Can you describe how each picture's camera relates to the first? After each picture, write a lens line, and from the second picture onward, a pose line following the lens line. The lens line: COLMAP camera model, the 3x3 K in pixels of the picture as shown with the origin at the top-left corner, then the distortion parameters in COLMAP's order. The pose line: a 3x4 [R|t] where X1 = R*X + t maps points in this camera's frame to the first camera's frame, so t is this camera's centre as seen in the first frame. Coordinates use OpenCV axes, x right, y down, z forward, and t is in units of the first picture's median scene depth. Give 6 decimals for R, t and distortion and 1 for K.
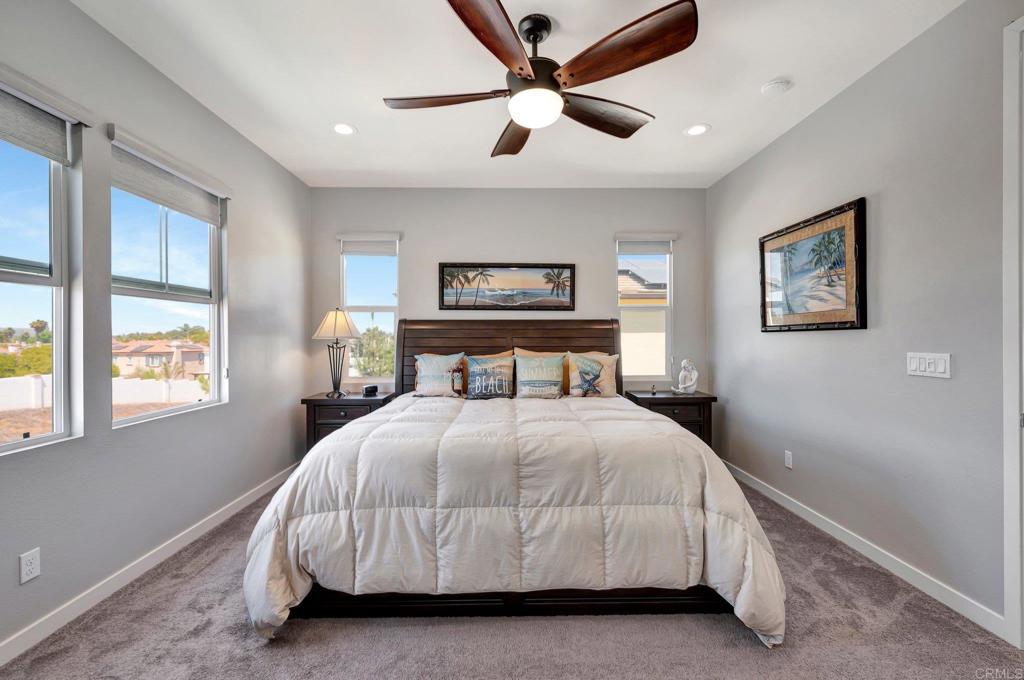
lens RADIAL K [[420.4, 0, 512.0], [0, 420.4, 340.0], [0, 0, 1]] dist [0.001418, 0.000262]
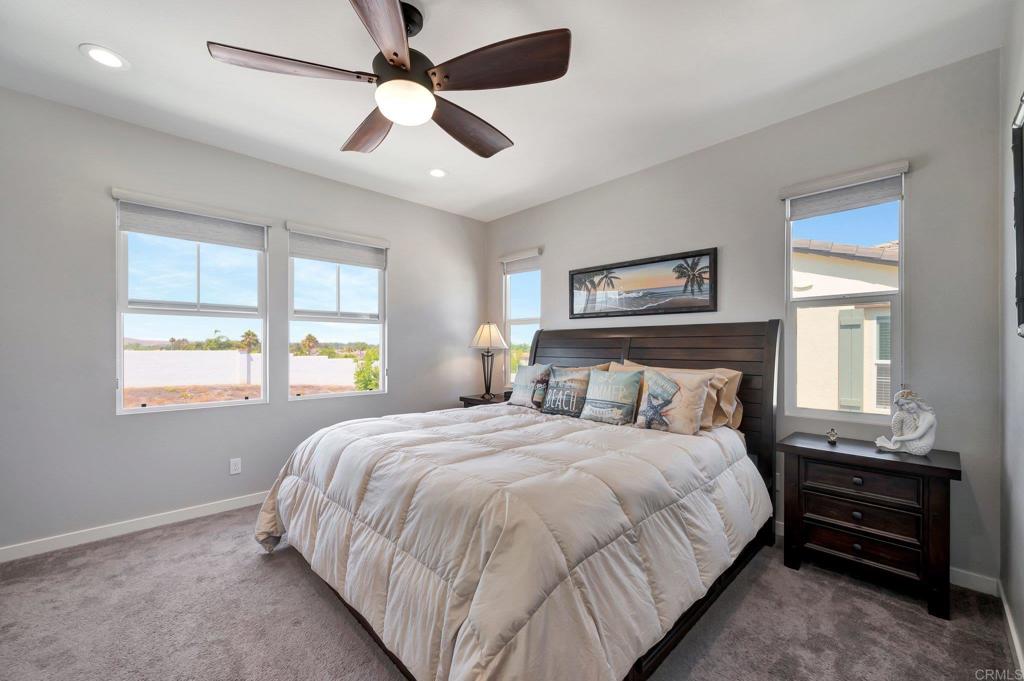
lens RADIAL K [[404.0, 0, 510.4], [0, 404.0, 346.6], [0, 0, 1]] dist [-0.000560, 0.000031]
pose [[0.686431, 0.001682, -0.727193, 0.440462], [-0.008186, 0.999952, -0.005415, -0.002244], [0.727149, 0.009670, 0.686412, 0.276647]]
